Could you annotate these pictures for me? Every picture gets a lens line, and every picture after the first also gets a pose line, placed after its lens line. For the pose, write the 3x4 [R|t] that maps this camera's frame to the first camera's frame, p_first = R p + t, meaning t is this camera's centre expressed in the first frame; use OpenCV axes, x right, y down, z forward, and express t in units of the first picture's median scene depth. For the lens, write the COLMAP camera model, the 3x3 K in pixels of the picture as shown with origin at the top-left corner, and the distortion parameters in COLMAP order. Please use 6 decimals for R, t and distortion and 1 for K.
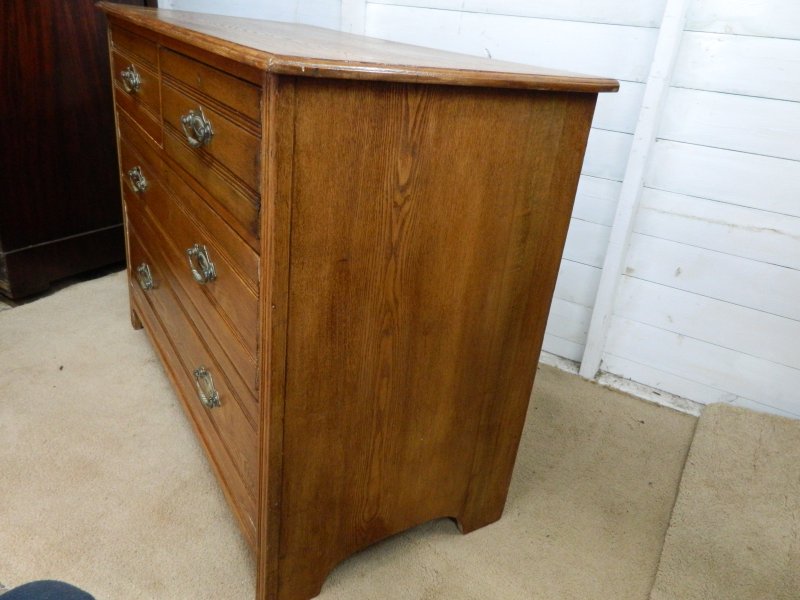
lens RADIAL K [[611.8, 0, 397.6], [0, 611.8, 299.3], [0, 0, 1]] dist [0.036528, -0.031223]
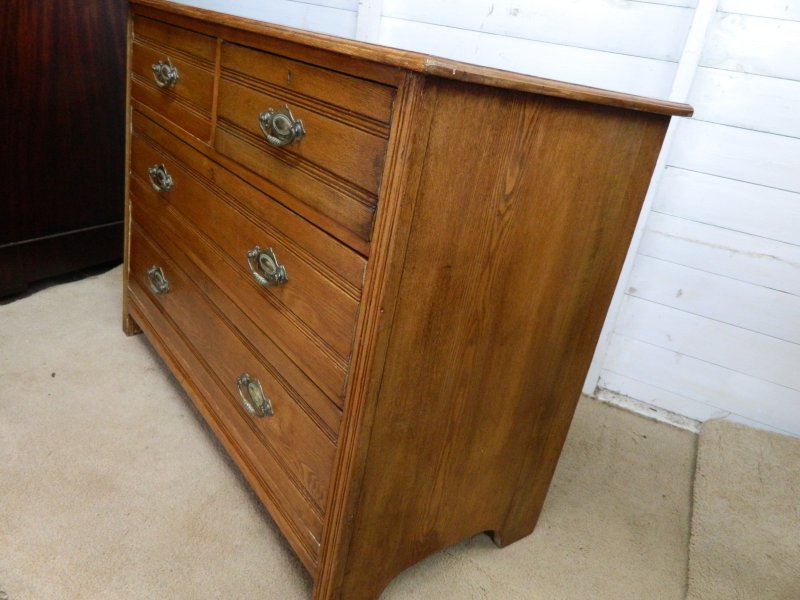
lens RADIAL K [[611.8, 0, 404.7], [0, 611.8, 298.2], [0, 0, 1]] dist [0.036528, -0.031223]
pose [[0.993165, 0.031422, 0.112414, -0.180405], [-0.028201, 0.999148, -0.030128, 0.012891], [-0.113265, 0.026752, 0.993205, 0.016810]]
